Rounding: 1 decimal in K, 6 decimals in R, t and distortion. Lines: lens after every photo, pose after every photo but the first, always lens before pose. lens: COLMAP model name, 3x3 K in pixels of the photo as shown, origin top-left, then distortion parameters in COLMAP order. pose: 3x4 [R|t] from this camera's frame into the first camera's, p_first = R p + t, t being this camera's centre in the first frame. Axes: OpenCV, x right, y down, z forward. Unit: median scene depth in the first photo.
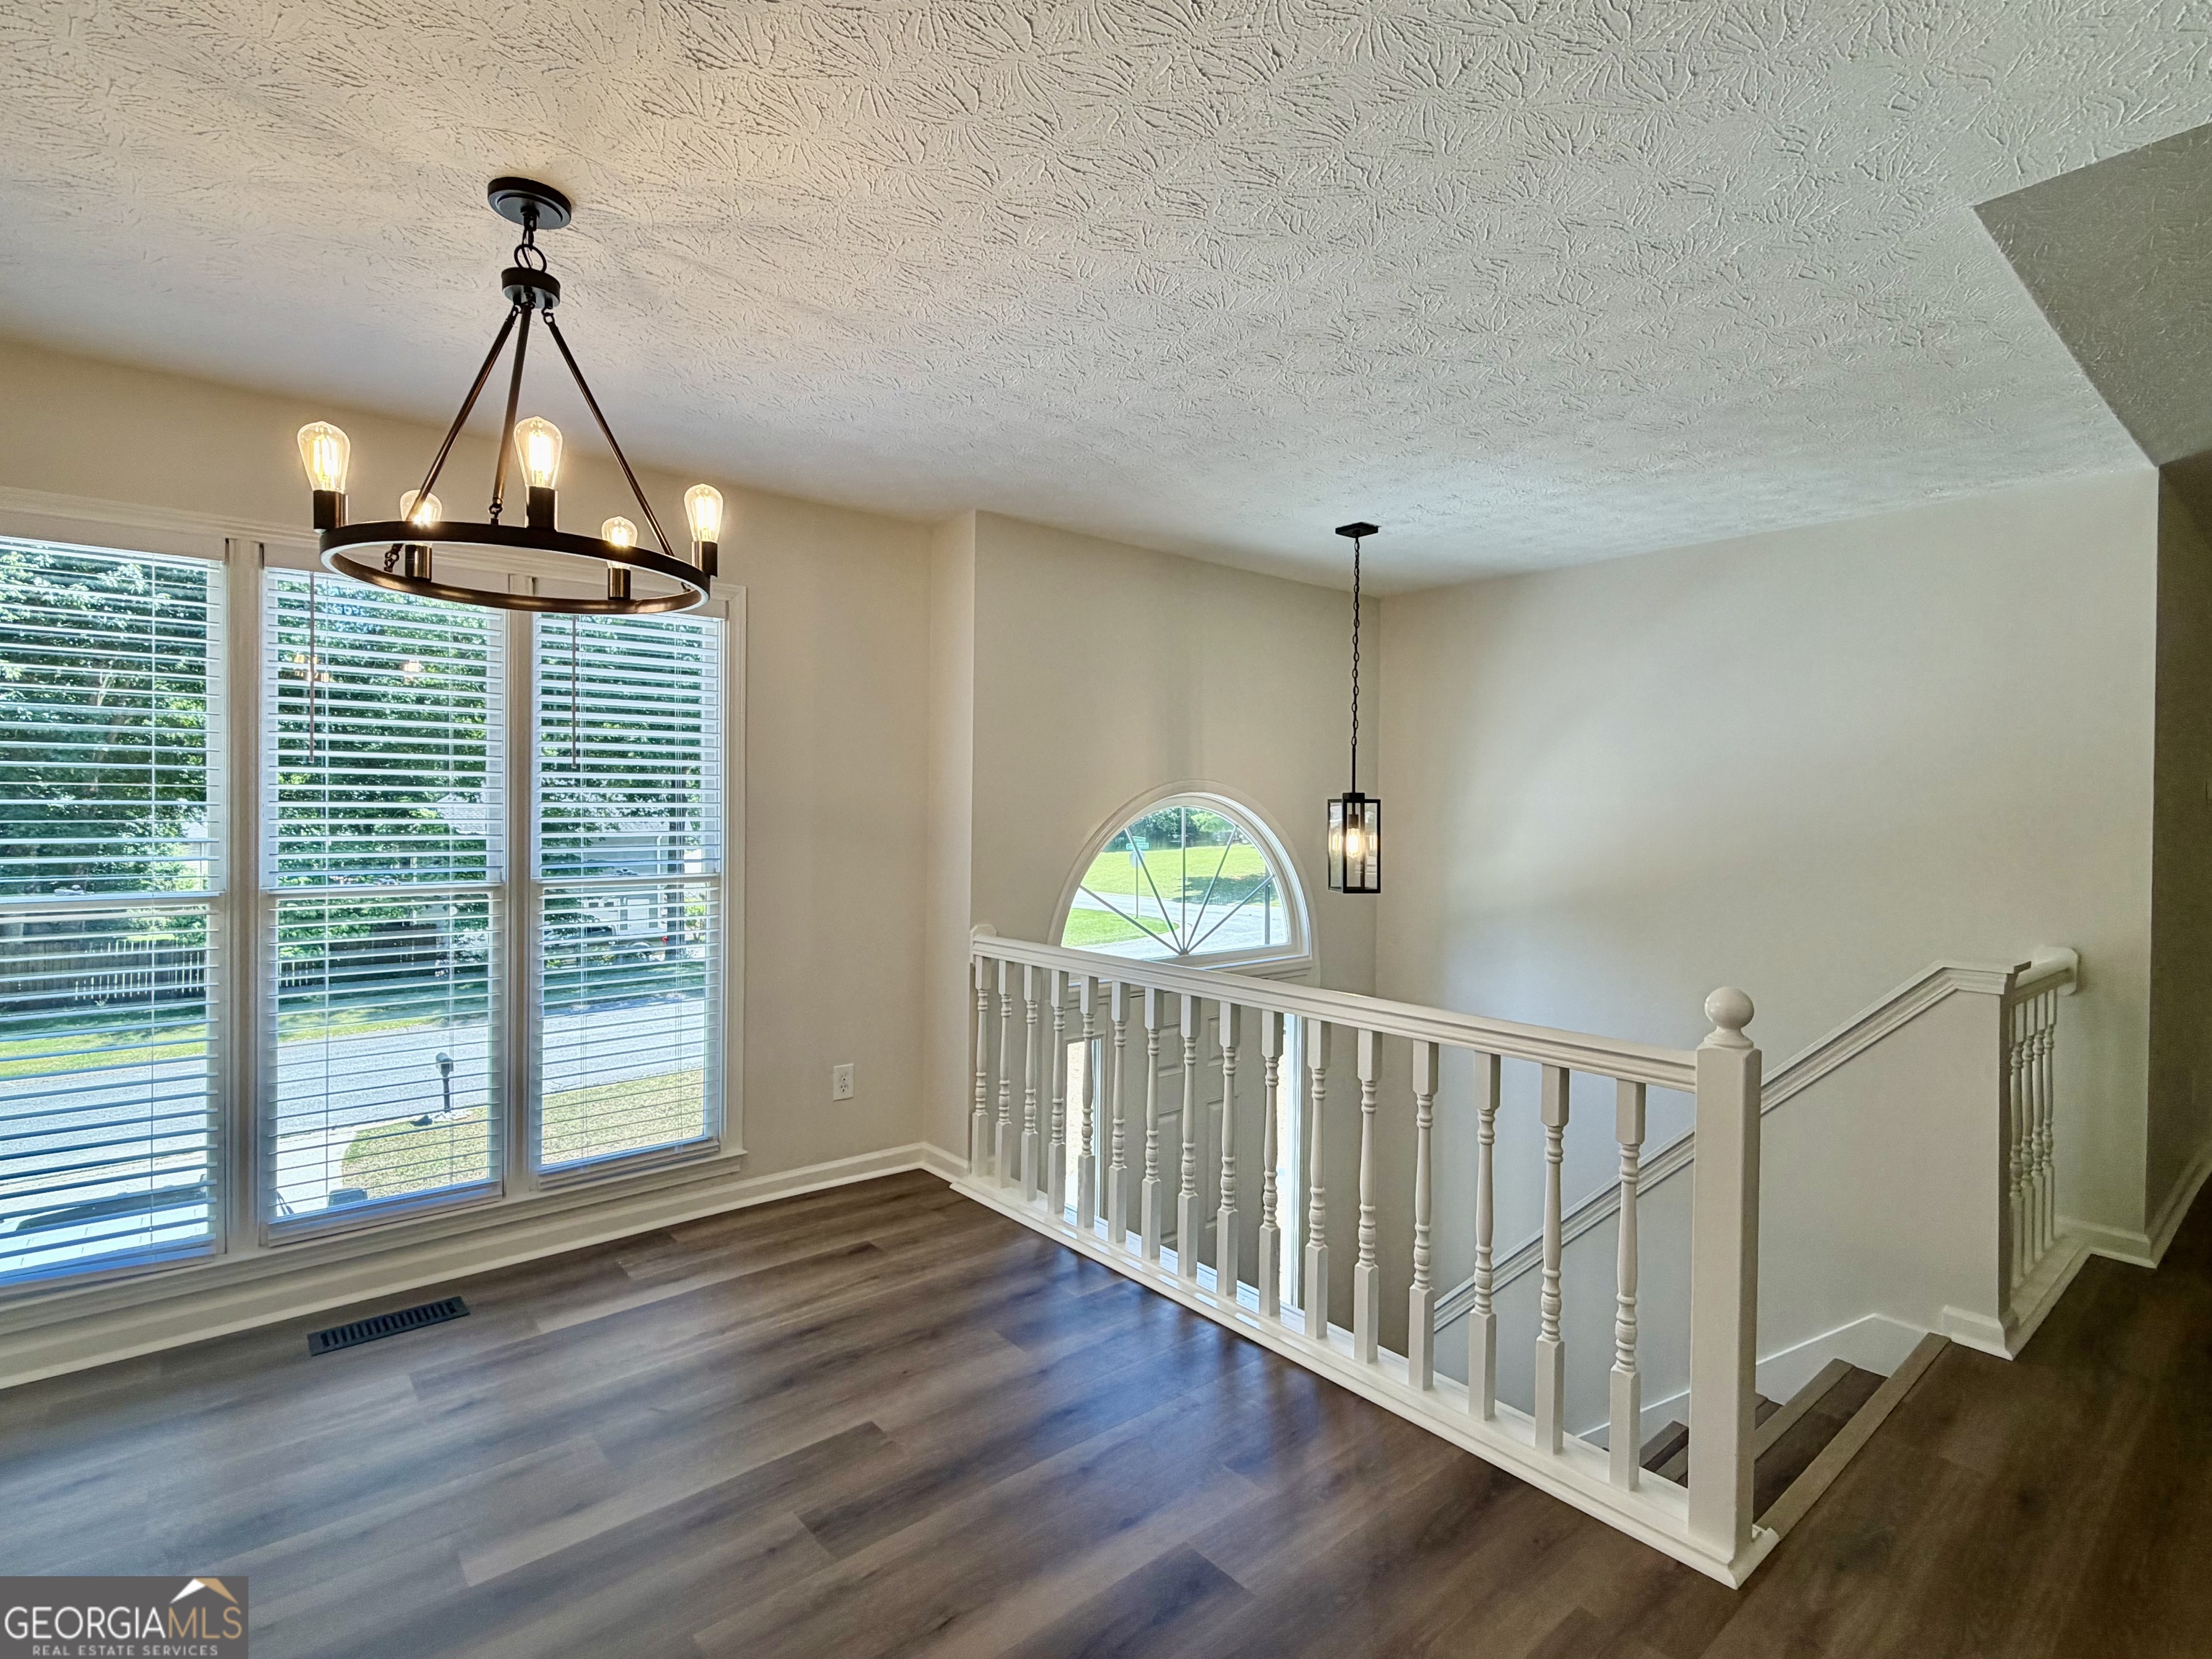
lens RADIAL K [[1081.9, 0, 1104.7], [0, 1081.9, 826.3], [0, 0, 1]] dist [0.001500, 0.000383]
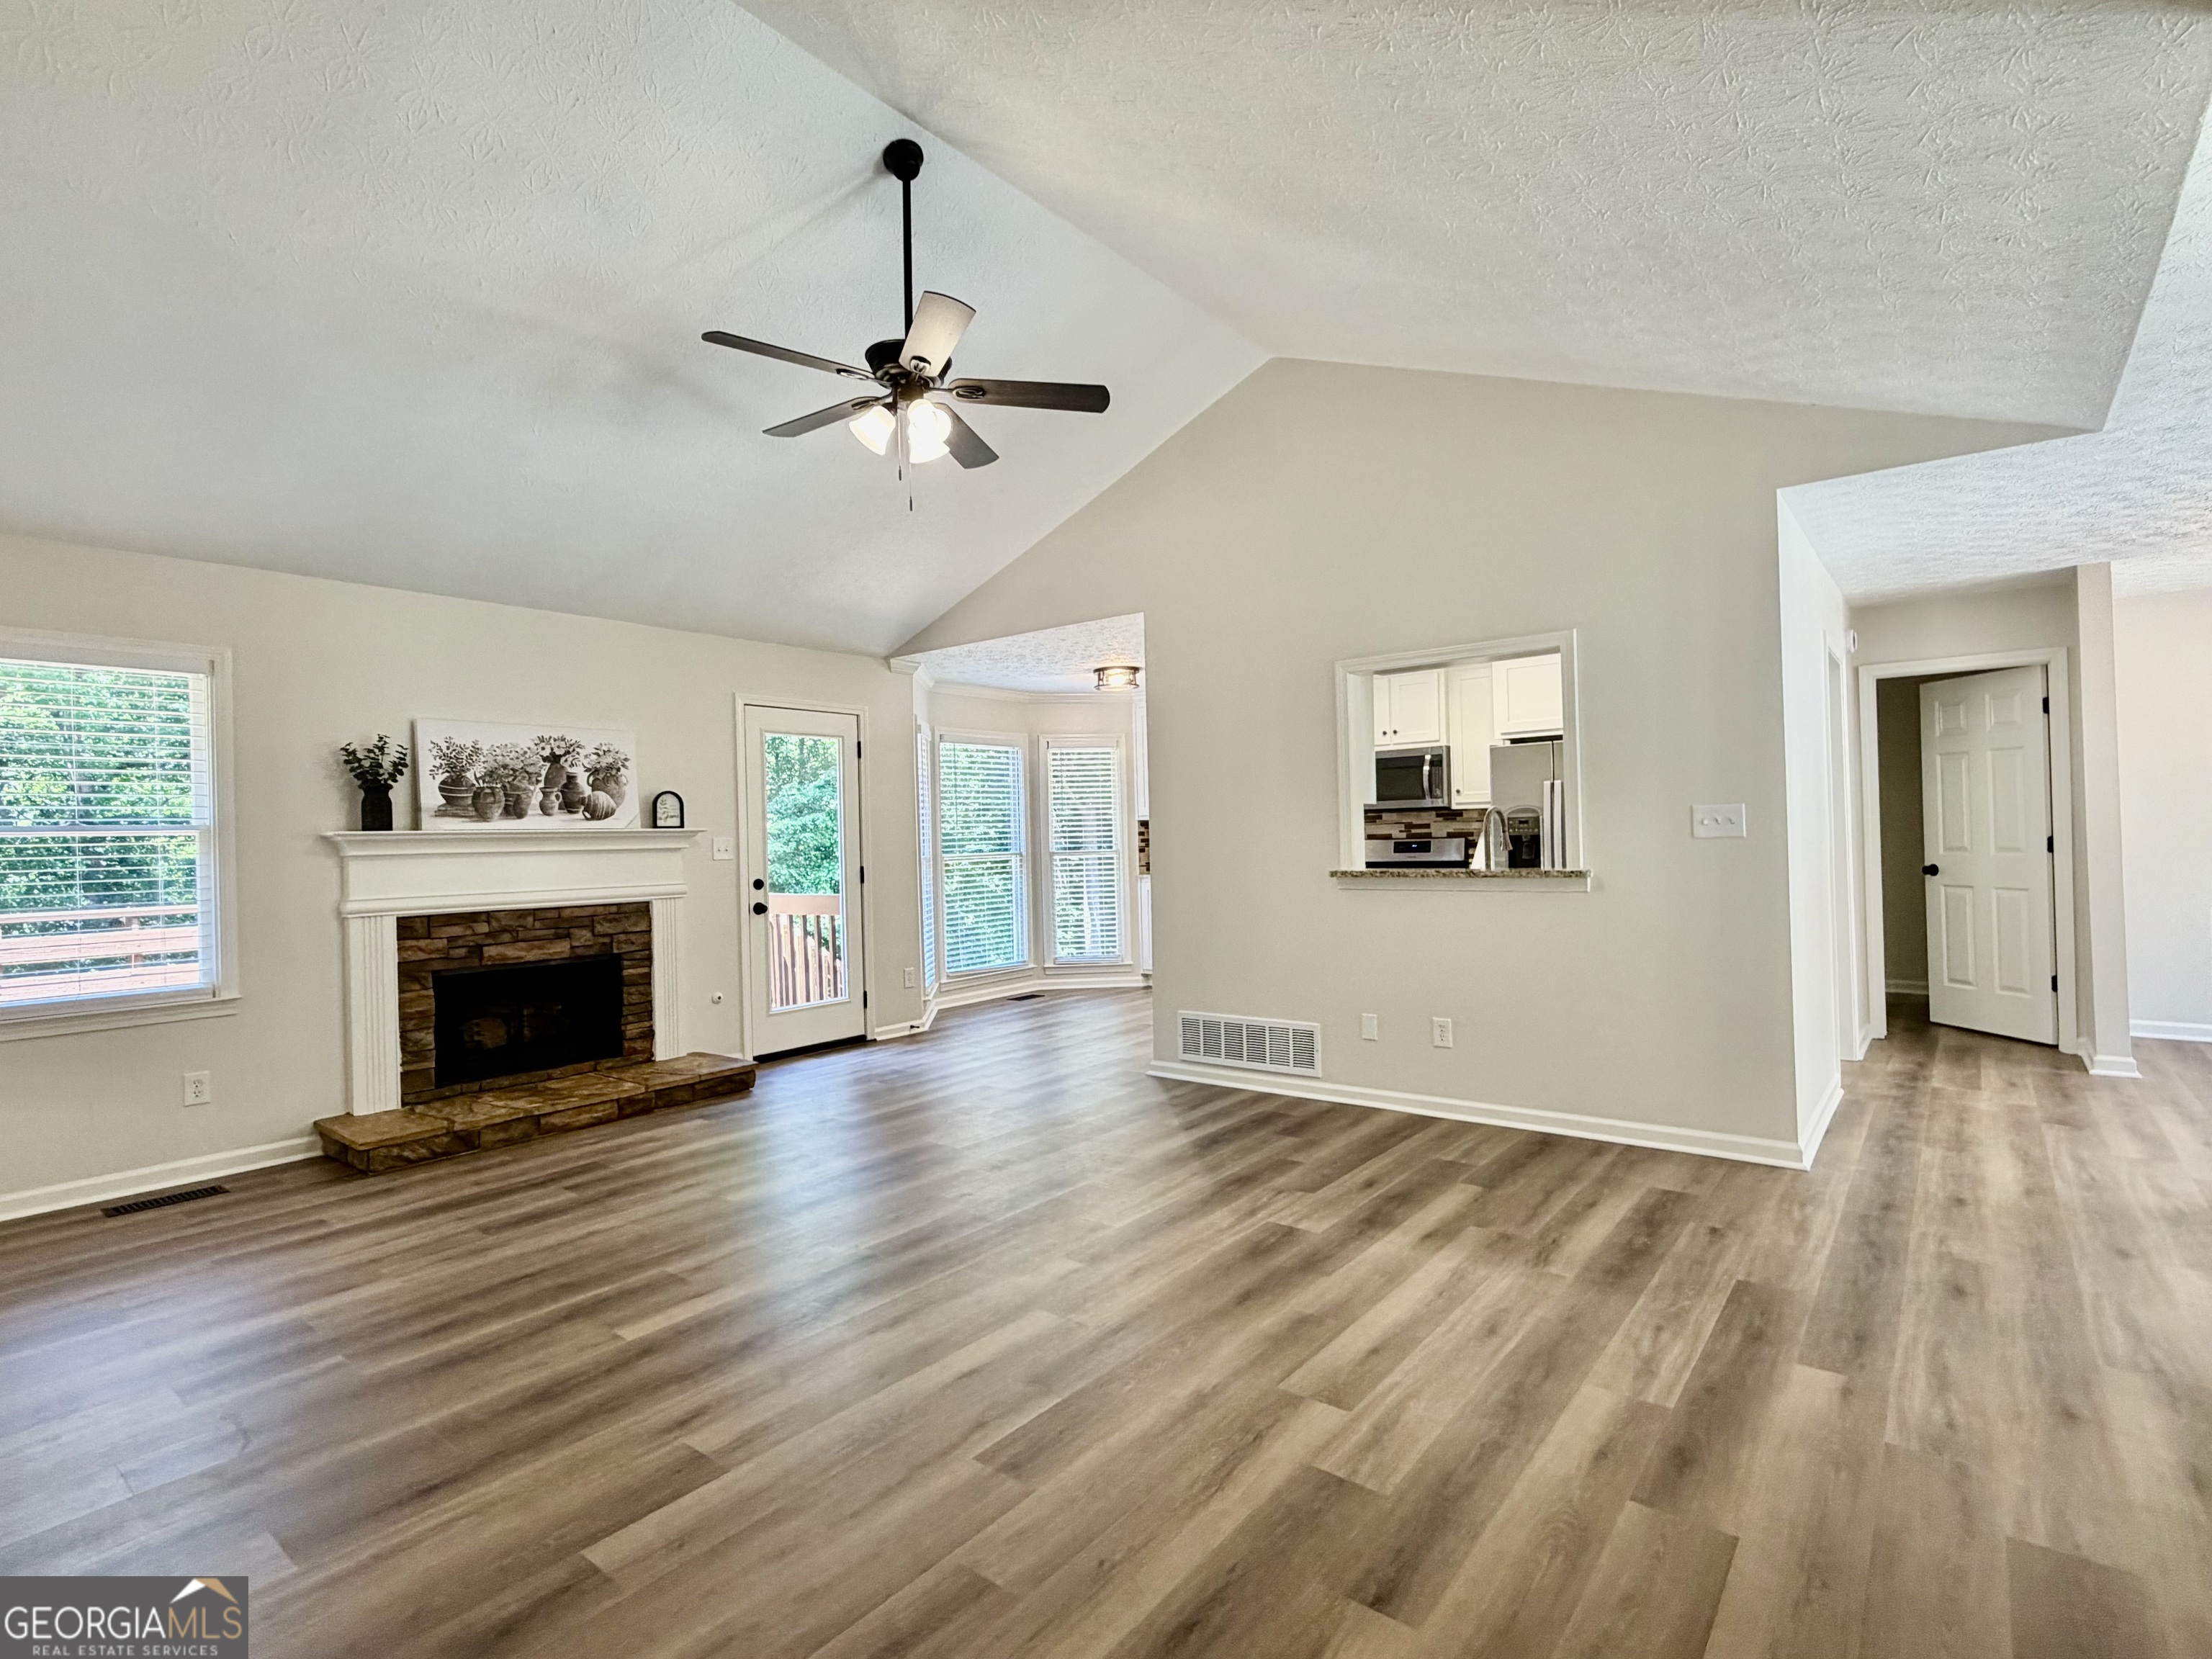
lens RADIAL K [[1081.9, 0, 1103.2], [0, 1081.9, 836.7], [0, 0, 1]] dist [0.001500, 0.000383]
pose [[-0.980877, 0.015190, -0.194035, 1.435837], [0.013356, 0.999853, 0.010759, 0.025512], [0.194170, 0.007962, -0.980936, 1.260148]]
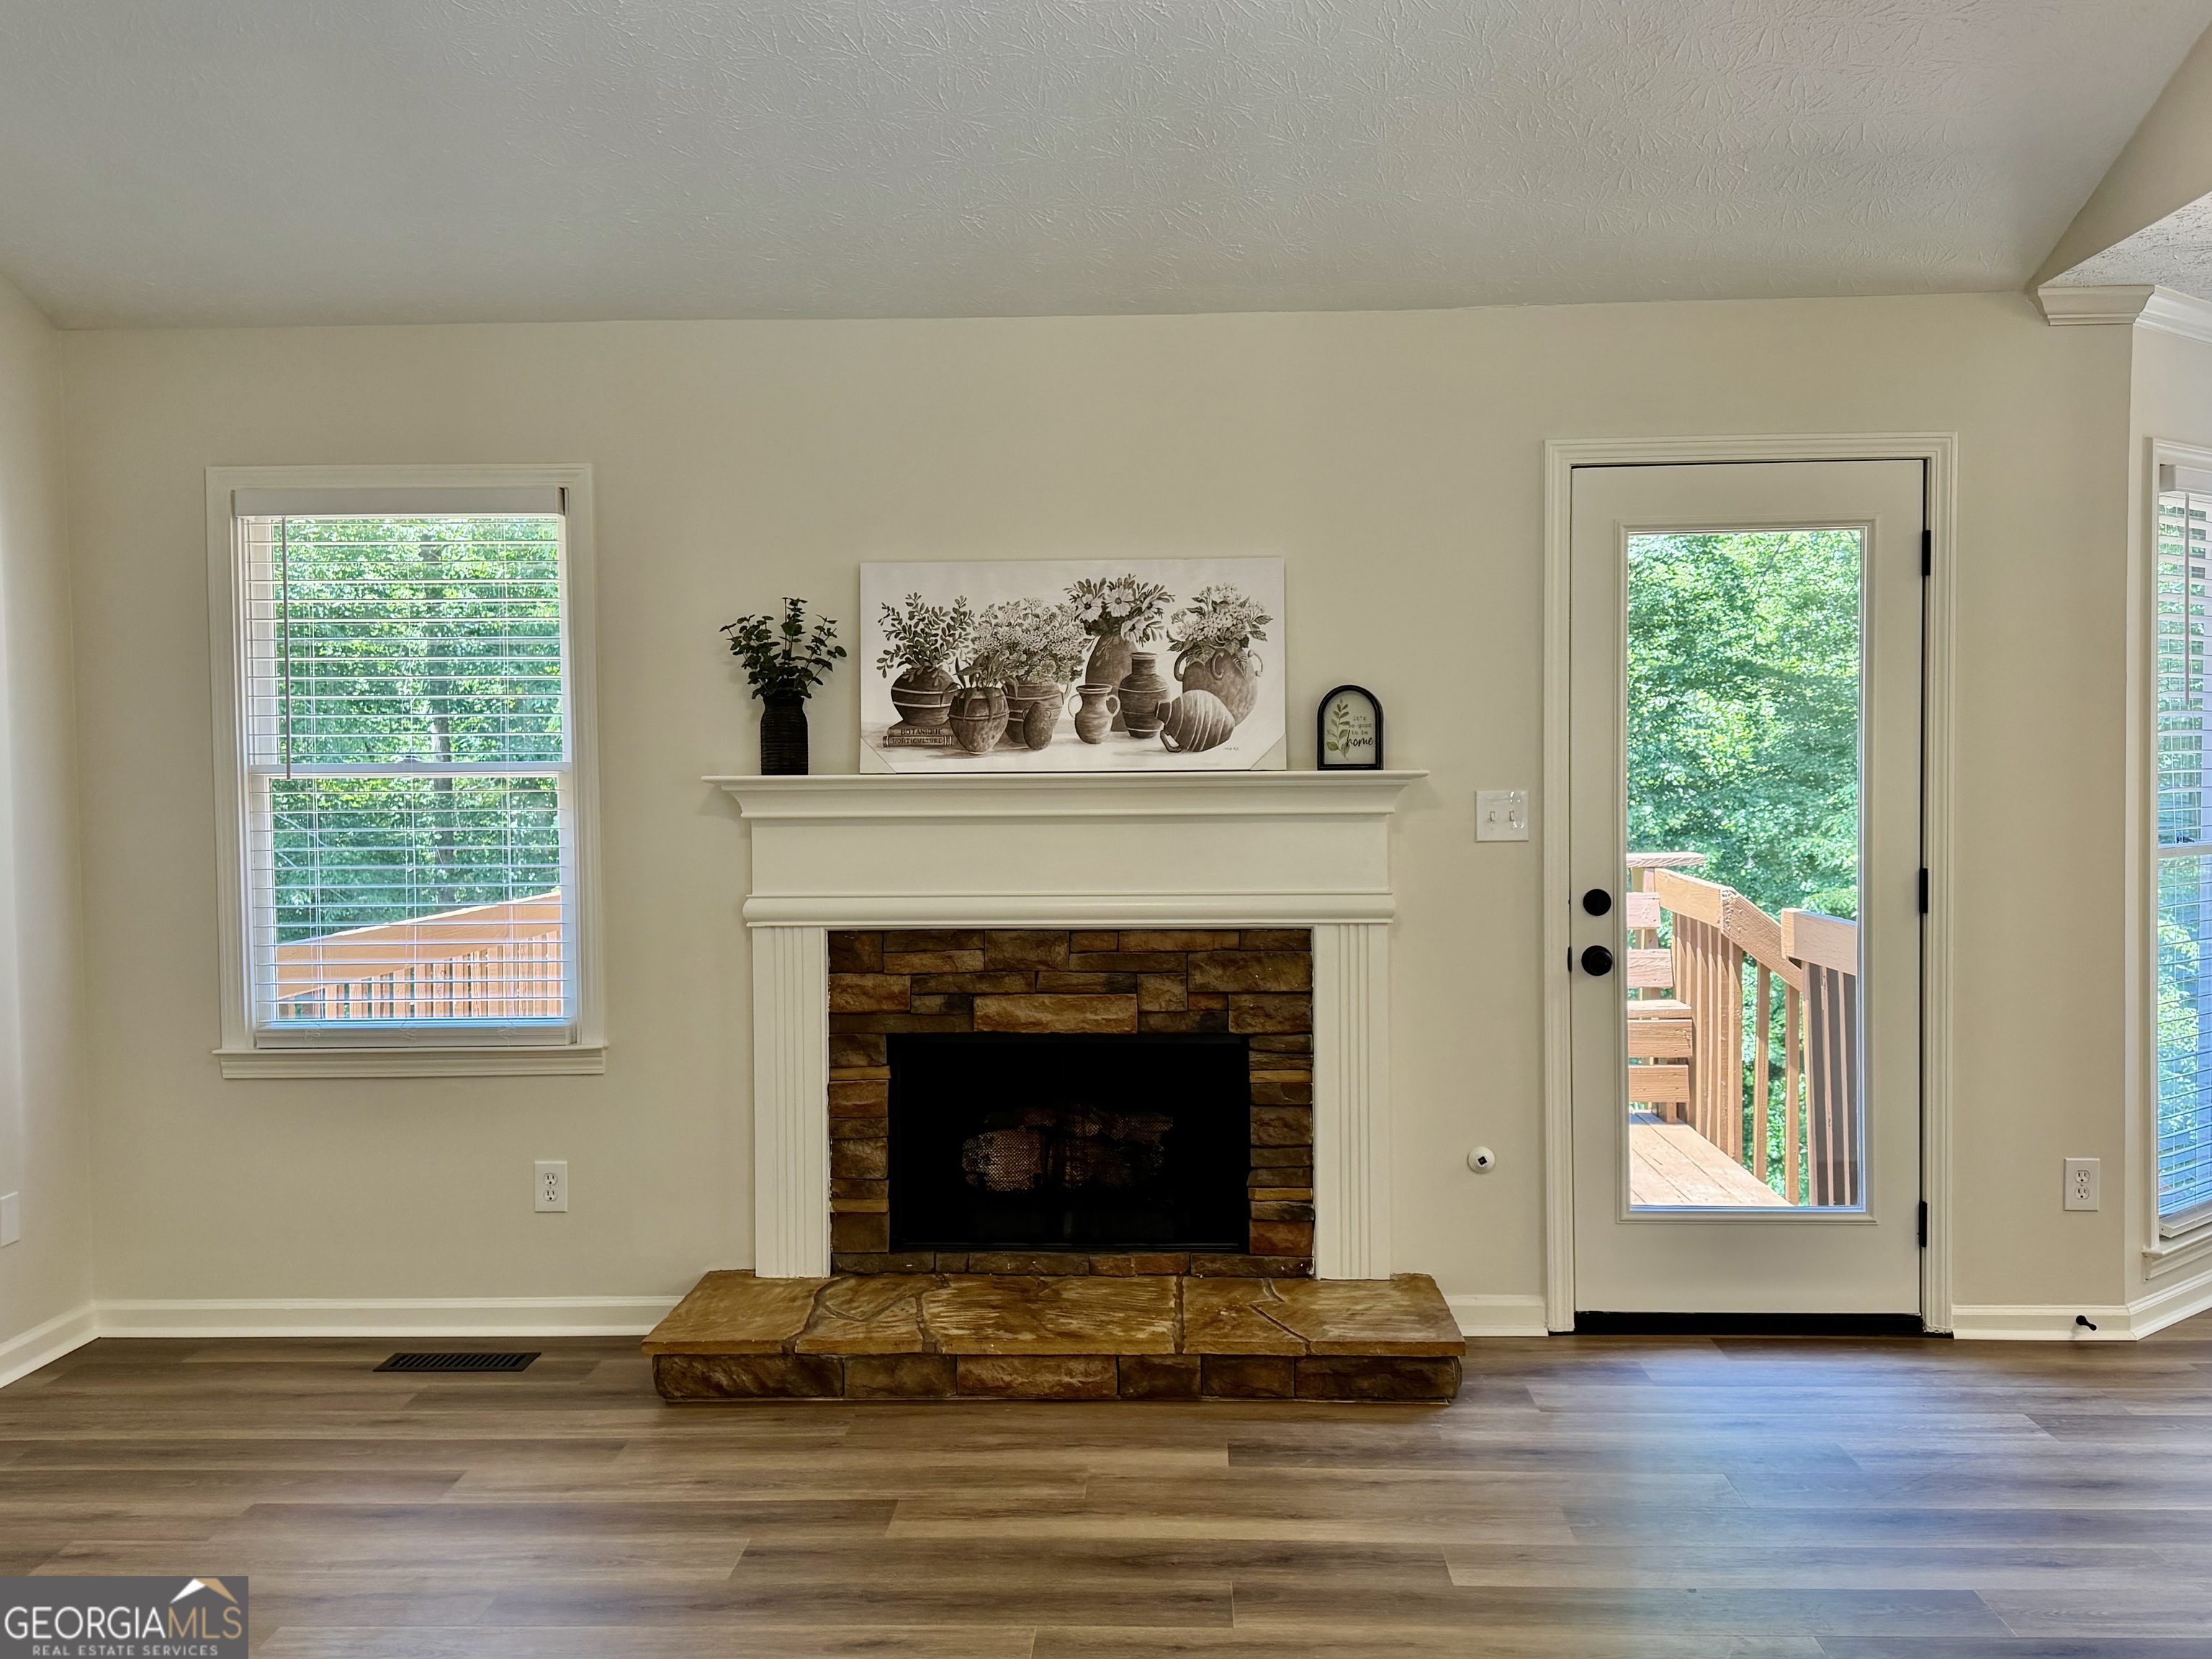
lens RADIAL K [[1989.6, 0, 1113.8], [0, 1989.6, 834.4], [0, 0, 1]] dist [0.098916, -0.070071]
pose [[-0.738679, -0.025193, 0.673587, 0.991920], [0.012657, 0.998607, 0.051229, -0.003515], [-0.673939, 0.046368, -0.737330, 0.658992]]
